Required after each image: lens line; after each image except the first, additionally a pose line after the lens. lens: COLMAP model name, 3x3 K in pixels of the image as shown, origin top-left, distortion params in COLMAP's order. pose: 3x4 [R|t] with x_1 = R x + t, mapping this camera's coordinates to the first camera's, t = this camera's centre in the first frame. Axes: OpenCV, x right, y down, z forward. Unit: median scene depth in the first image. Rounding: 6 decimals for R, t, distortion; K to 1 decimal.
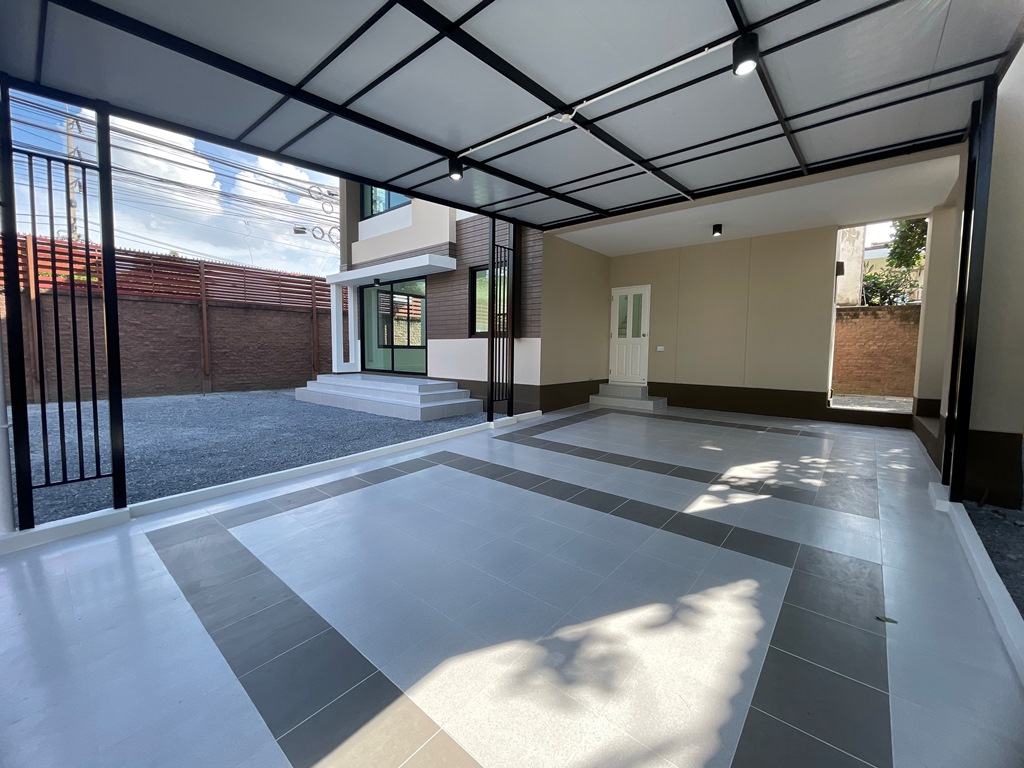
lens RADIAL K [[414.1, 0, 509.7], [0, 414.1, 380.8], [0, 0, 1]] dist [-0.003545, -0.000629]
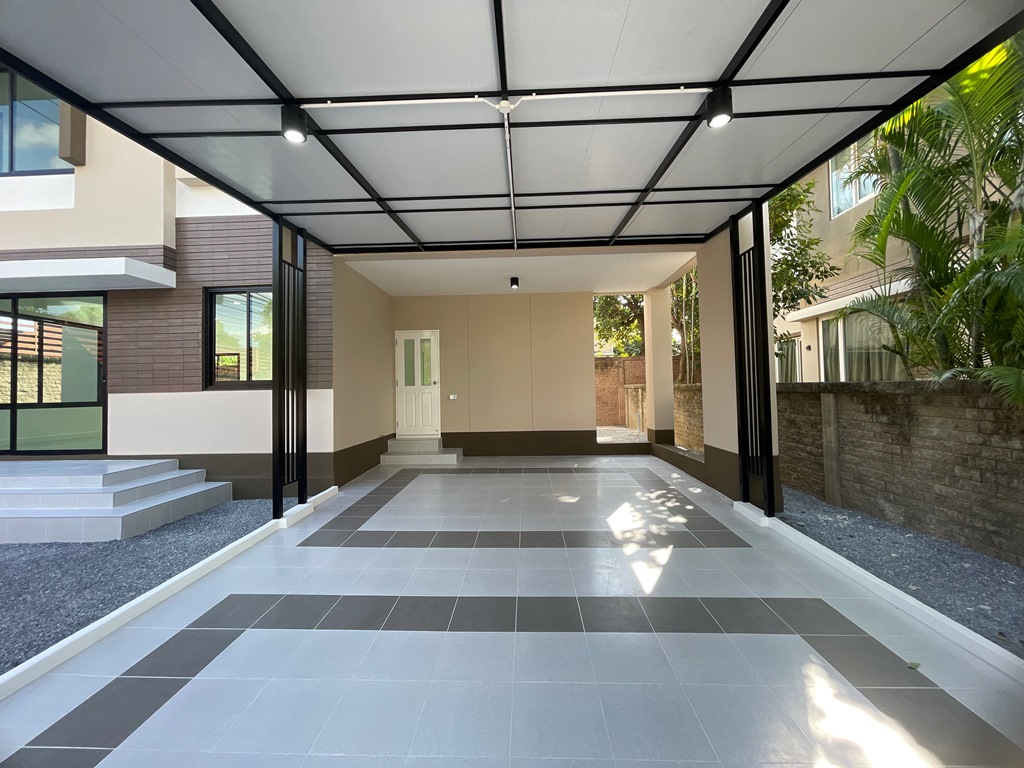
lens RADIAL K [[414.1, 0, 509.9], [0, 414.1, 379.3], [0, 0, 1]] dist [-0.003545, -0.000629]
pose [[0.782408, -0.007455, 0.622722, -0.125533], [0.075595, 0.993671, -0.083085, -0.028705], [-0.618161, 0.112081, 0.778020, 0.174585]]
